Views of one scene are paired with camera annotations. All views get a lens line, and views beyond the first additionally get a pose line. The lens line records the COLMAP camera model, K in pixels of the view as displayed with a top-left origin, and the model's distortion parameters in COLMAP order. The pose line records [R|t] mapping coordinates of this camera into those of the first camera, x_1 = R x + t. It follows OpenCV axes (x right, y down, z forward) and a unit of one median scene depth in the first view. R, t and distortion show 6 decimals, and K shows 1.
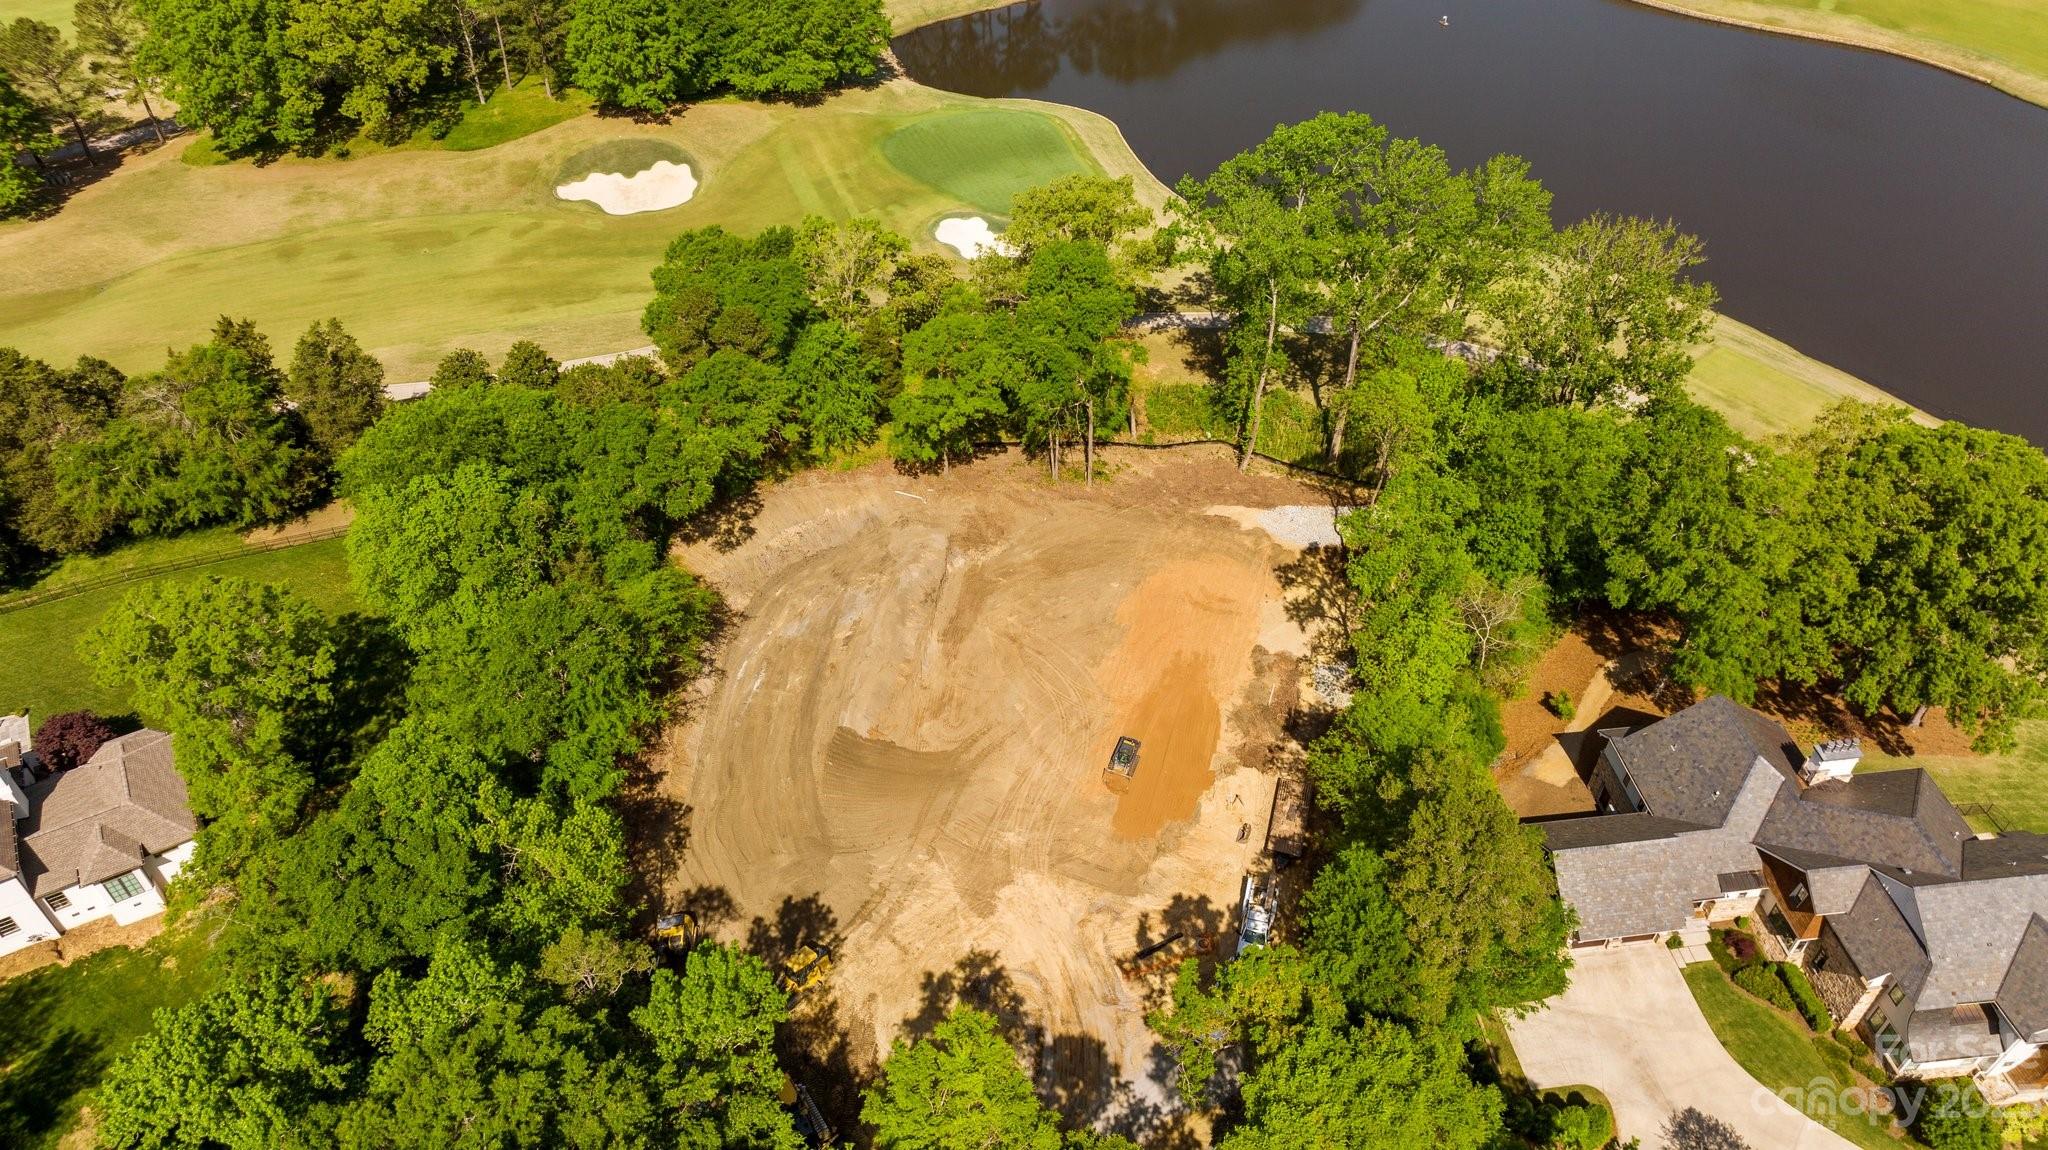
lens RADIAL K [[1402.1, 0, 1024.0], [0, 1402.1, 575.0], [0, 0, 1]] dist [0.003735, 0.000313]
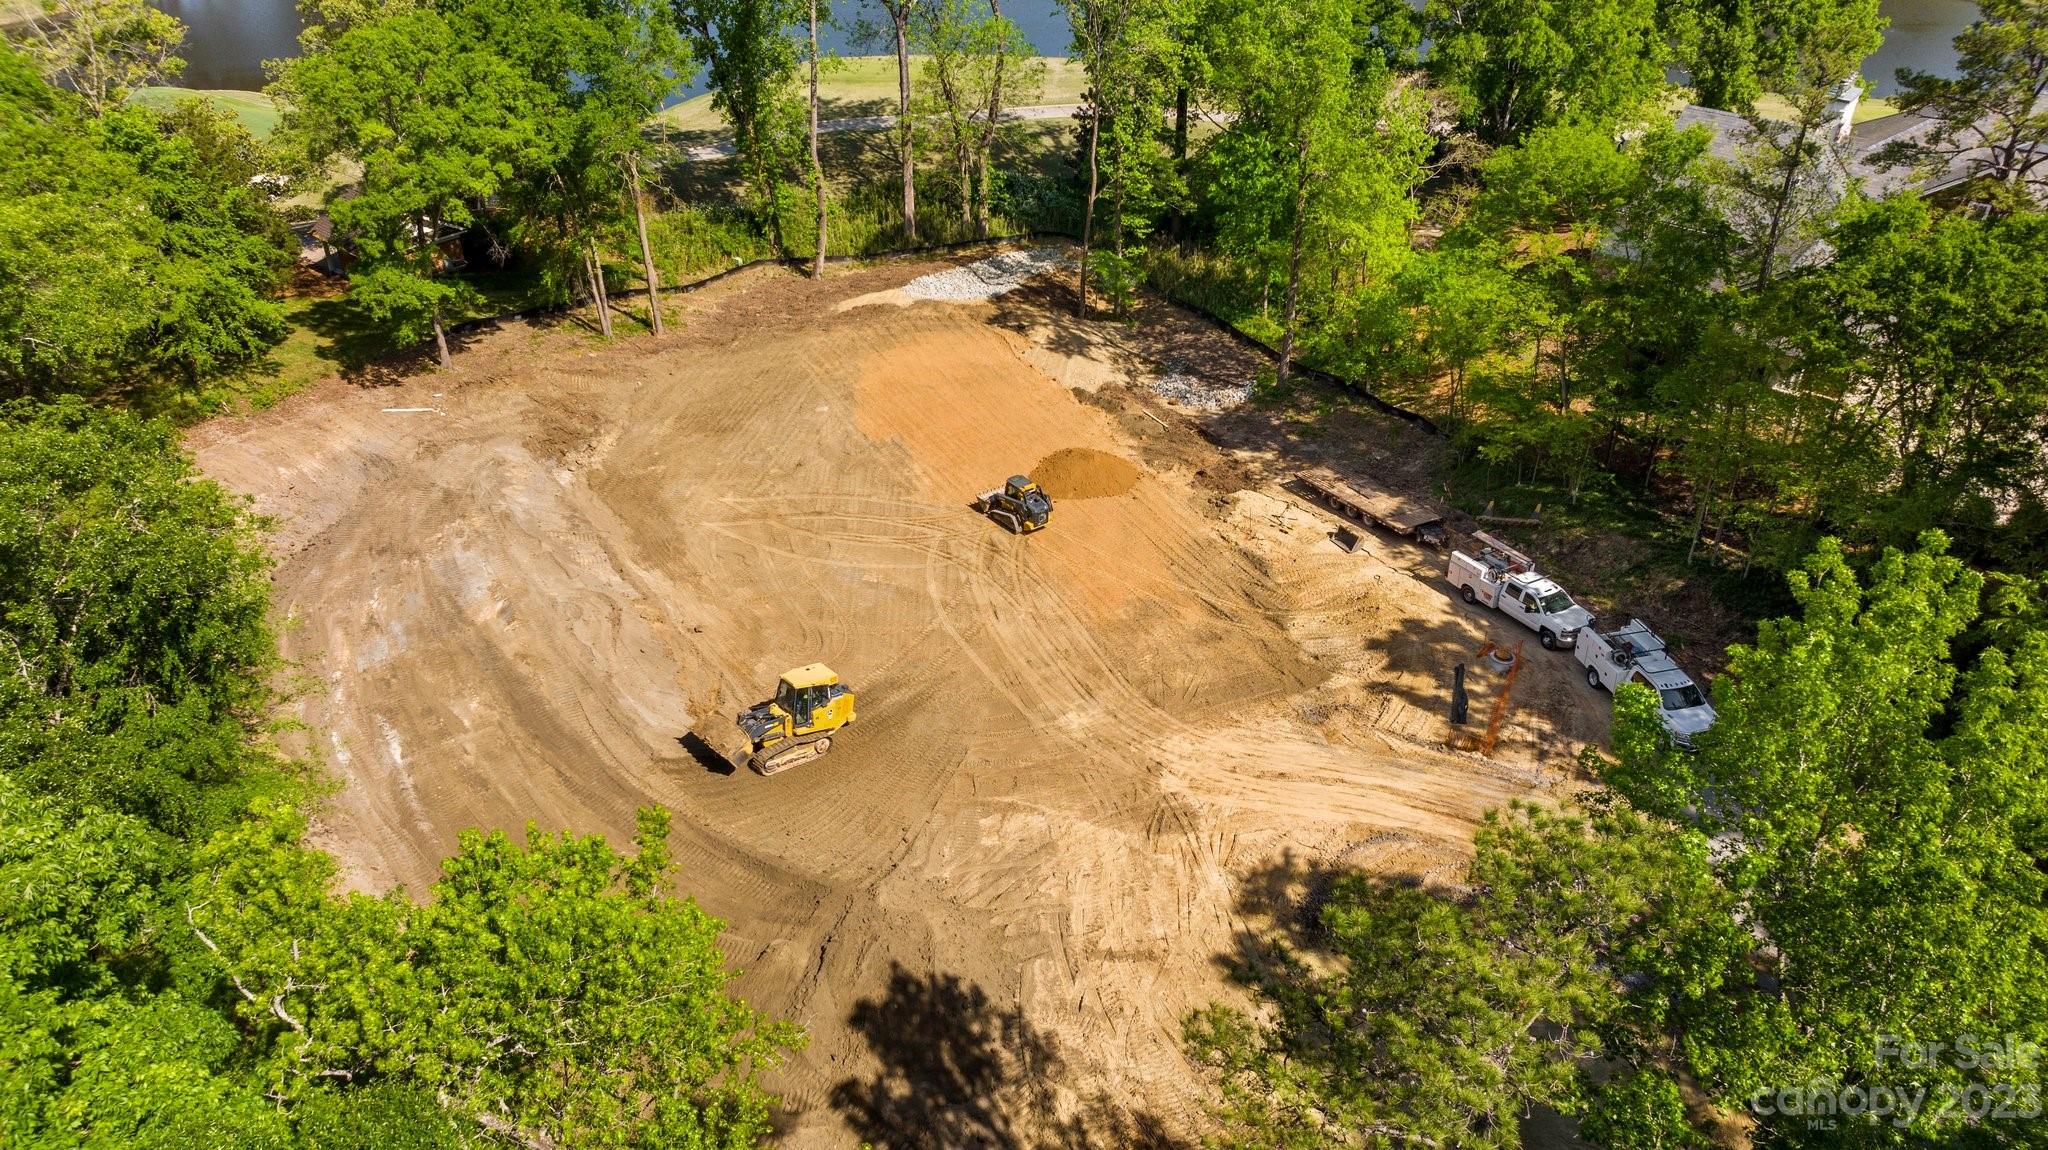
lens RADIAL K [[1402.1, 0, 1024.0], [0, 1402.1, 575.0], [0, 0, 1]] dist [0.003735, 0.000313]
pose [[0.734146, -0.393076, 0.553644, -0.272164], [0.454592, 0.890220, 0.029237, 0.106893], [-0.504357, 0.230218, 0.832240, 0.514725]]
